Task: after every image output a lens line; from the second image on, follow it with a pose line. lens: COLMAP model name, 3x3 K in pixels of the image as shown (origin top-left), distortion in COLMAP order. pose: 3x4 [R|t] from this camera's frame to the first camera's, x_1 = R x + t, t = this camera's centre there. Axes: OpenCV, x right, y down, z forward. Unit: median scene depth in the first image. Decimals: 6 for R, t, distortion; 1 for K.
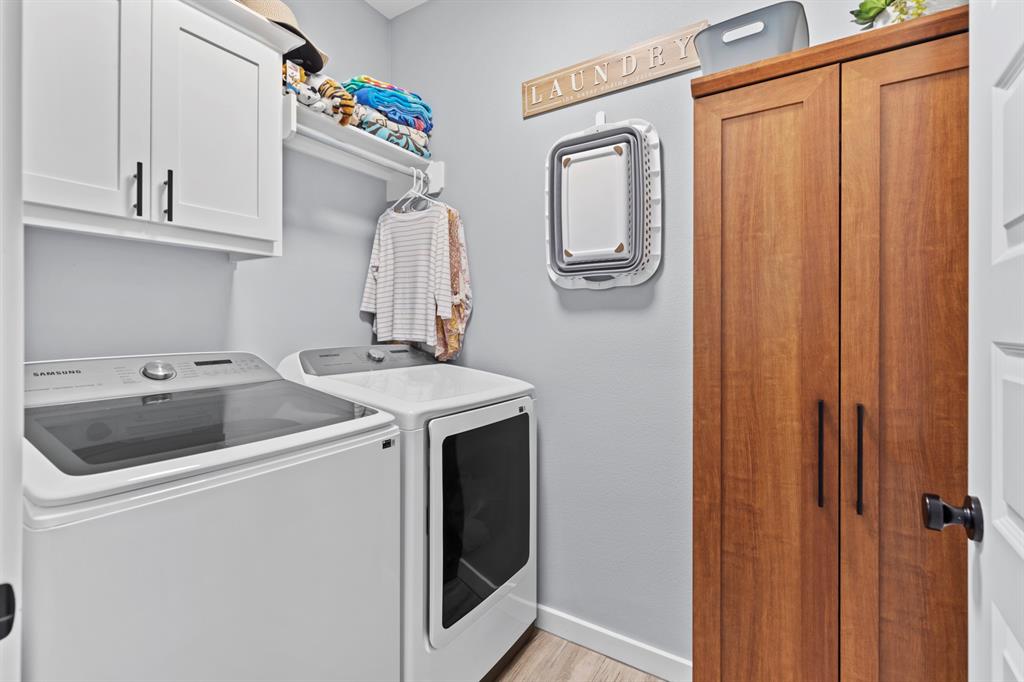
lens RADIAL K [[461.7, 0, 509.0], [0, 461.7, 320.9], [0, 0, 1]] dist [0.006715, -0.001511]
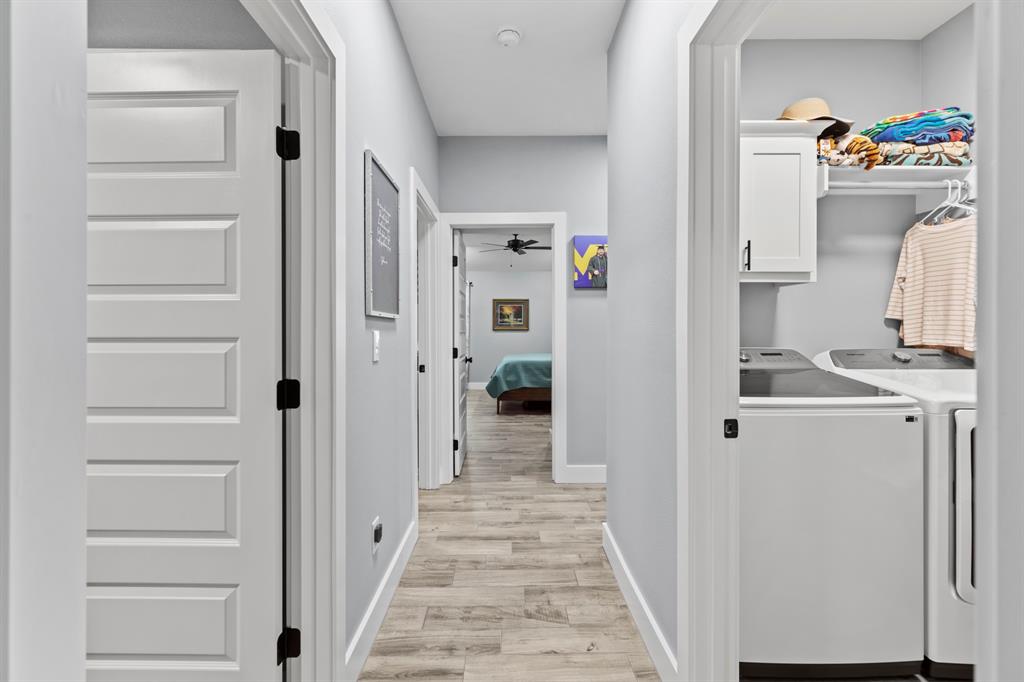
lens RADIAL K [[461.7, 0, 509.7], [0, 461.7, 330.5], [0, 0, 1]] dist [0.006715, -0.001511]
pose [[0.547310, 0.001989, -0.836928, 0.140260], [0.005995, 0.999962, 0.006296, -0.004667], [0.836908, -0.008463, 0.547277, -0.438569]]
